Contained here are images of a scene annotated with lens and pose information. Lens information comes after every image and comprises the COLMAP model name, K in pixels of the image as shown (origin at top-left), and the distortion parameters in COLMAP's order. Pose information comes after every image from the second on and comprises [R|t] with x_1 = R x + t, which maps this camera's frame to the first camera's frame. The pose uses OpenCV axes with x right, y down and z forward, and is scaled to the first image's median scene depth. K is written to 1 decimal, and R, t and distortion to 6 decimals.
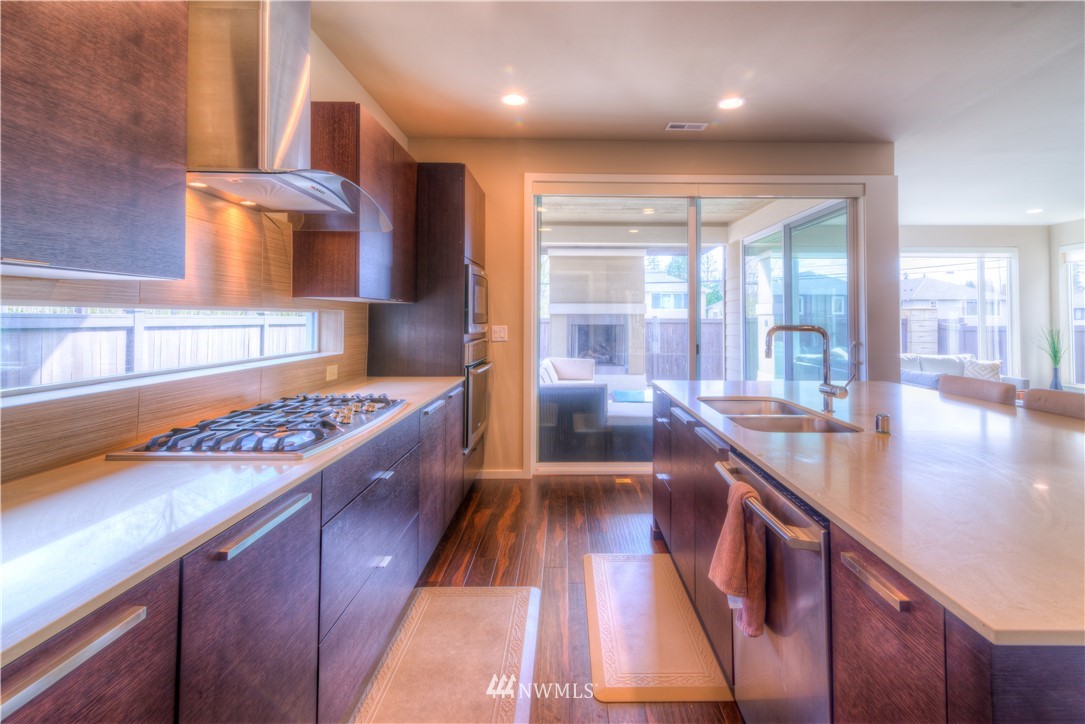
lens RADIAL K [[502.7, 0, 556.0], [0, 502.7, 307.9], [0, 0, 1]] dist [0.002354, -0.000977]
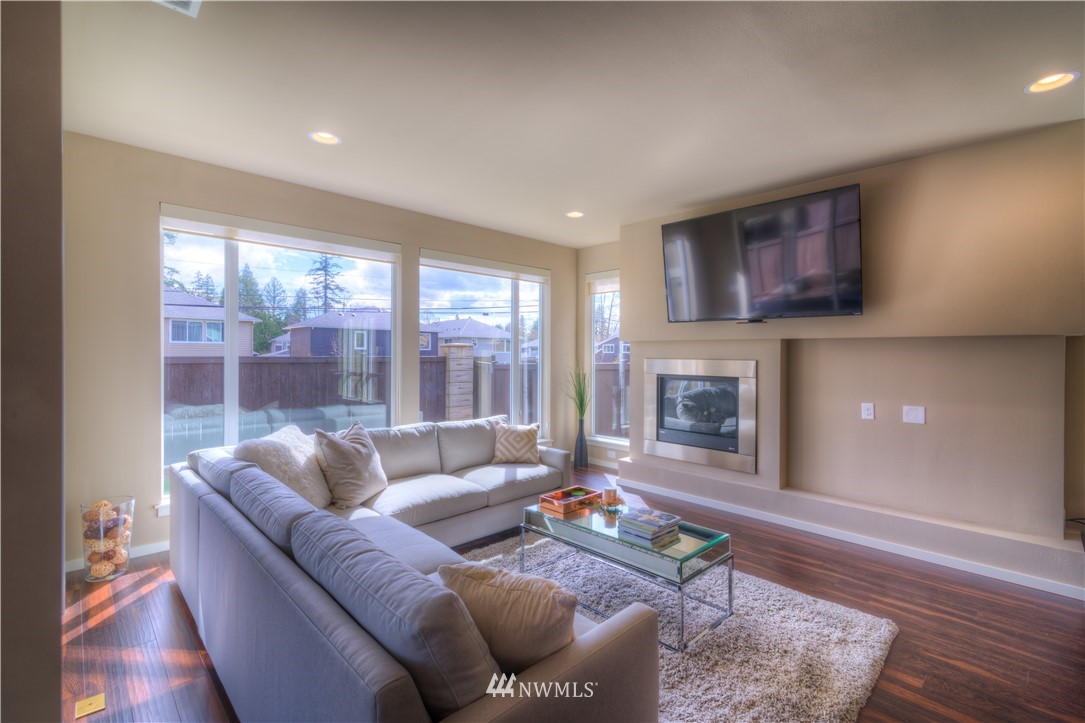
lens RADIAL K [[502.7, 0, 540.3], [0, 502.7, 356.7], [0, 0, 1]] dist [0.002354, -0.000977]
pose [[0.716463, -0.001982, 0.697622, 0.353407], [-0.018326, 0.999597, 0.021661, -0.000781], [-0.697384, -0.028303, 0.716138, 0.440667]]
